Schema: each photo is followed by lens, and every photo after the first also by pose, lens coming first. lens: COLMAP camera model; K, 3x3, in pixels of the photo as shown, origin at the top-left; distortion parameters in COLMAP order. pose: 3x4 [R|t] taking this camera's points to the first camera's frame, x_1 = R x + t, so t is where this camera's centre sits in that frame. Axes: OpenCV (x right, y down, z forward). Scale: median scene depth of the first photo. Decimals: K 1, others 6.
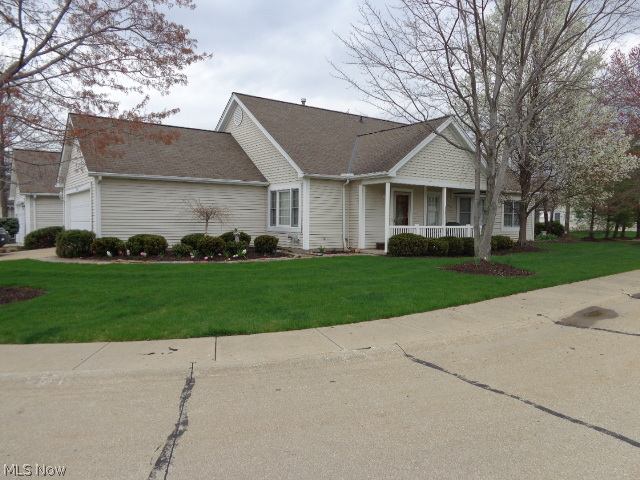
lens RADIAL K [[484.7, 0, 319.5], [0, 484.7, 240.5], [0, 0, 1]] dist [0.013854, -0.000511]
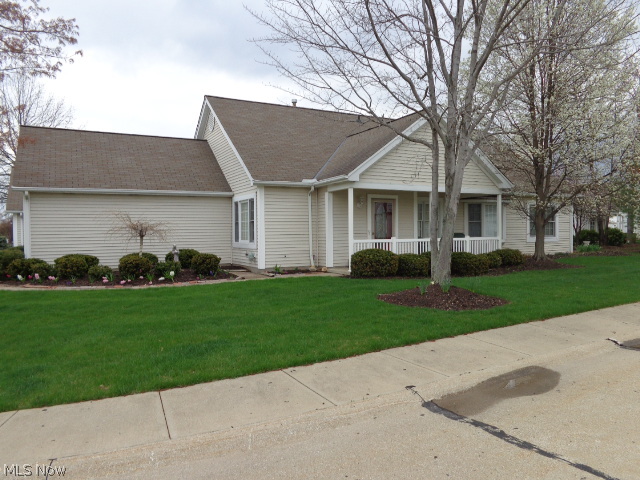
lens RADIAL K [[484.7, 0, 320.2], [0, 484.7, 238.8], [0, 0, 1]] dist [0.013854, -0.000511]
pose [[0.989757, -0.017410, -0.141694, 0.196783], [0.013635, 0.999527, -0.027572, -0.009959], [0.142107, 0.025358, 0.989527, 0.165574]]
